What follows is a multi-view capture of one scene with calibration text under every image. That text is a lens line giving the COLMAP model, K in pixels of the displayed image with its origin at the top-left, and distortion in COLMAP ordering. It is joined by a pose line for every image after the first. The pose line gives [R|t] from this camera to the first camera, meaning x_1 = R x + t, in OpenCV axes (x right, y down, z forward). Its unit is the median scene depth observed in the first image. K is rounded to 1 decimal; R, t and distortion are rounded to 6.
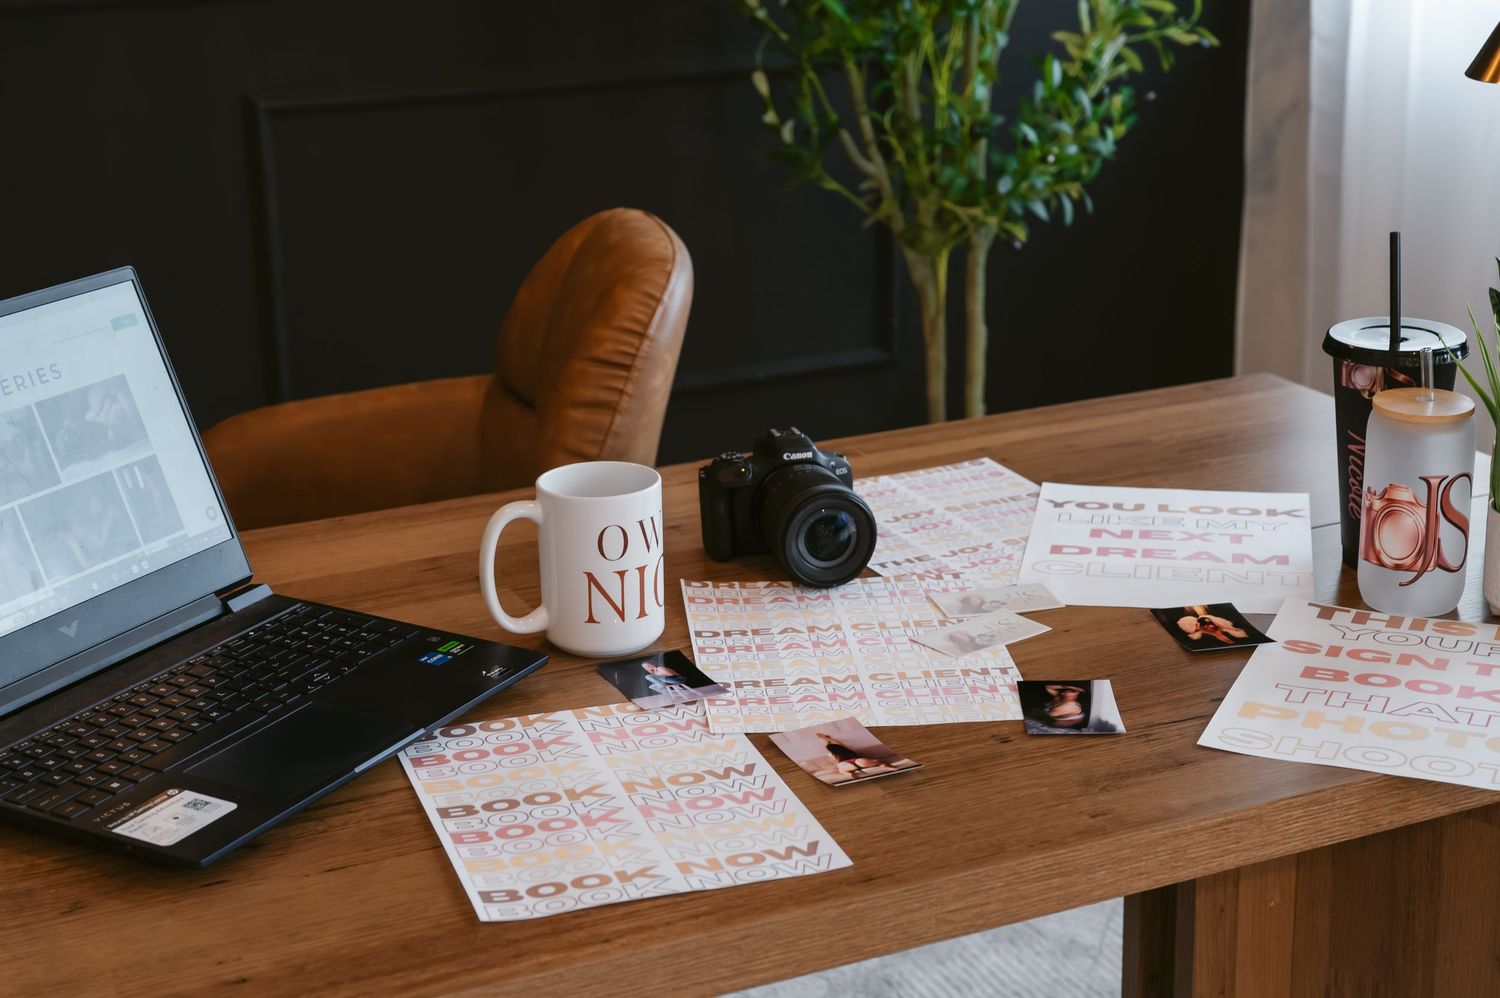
lens RADIAL K [[2525.3, 0, 750.0], [0, 2525.3, 499.0], [0, 0, 1]] dist [-0.006459, -0.025751]
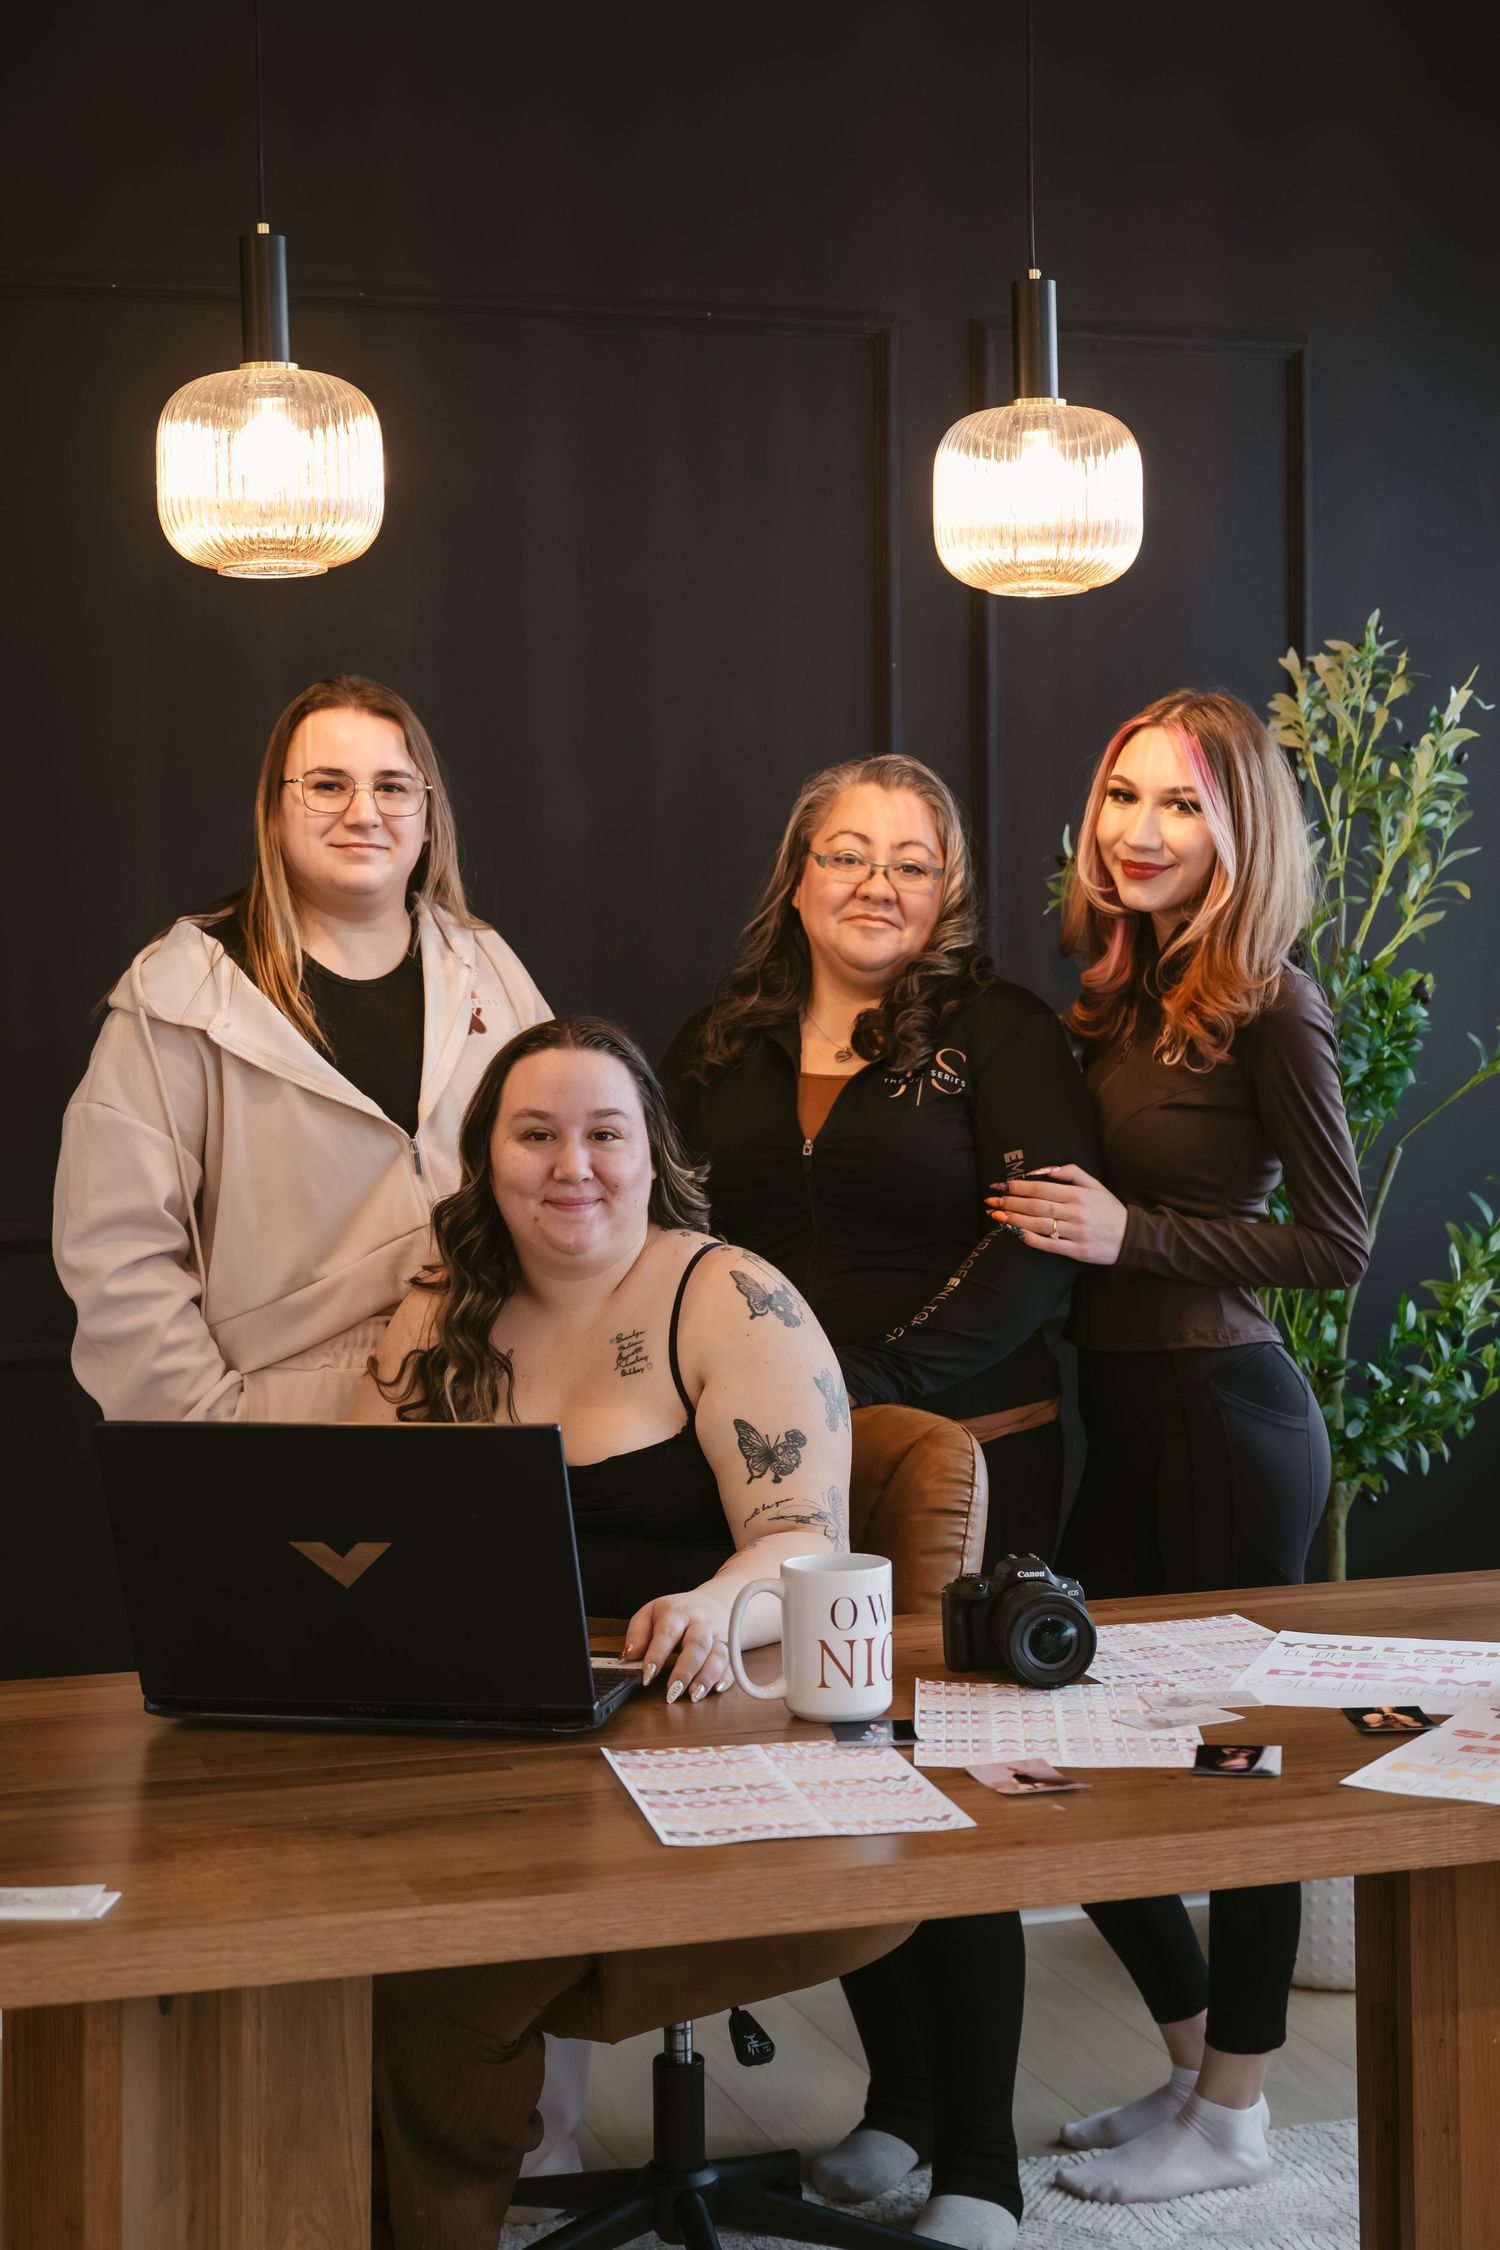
lens RADIAL K [[3256.8, 0, 750.0], [0, 3256.8, 1125.0], [0, 0, 1]] dist [-0.008206, 0.017643]
pose [[0.989676, 0.010454, -0.142938, 0.097961], [-0.046621, 0.966578, -0.252099, 0.155505], [0.135525, 0.256160, 0.957087, -0.408779]]
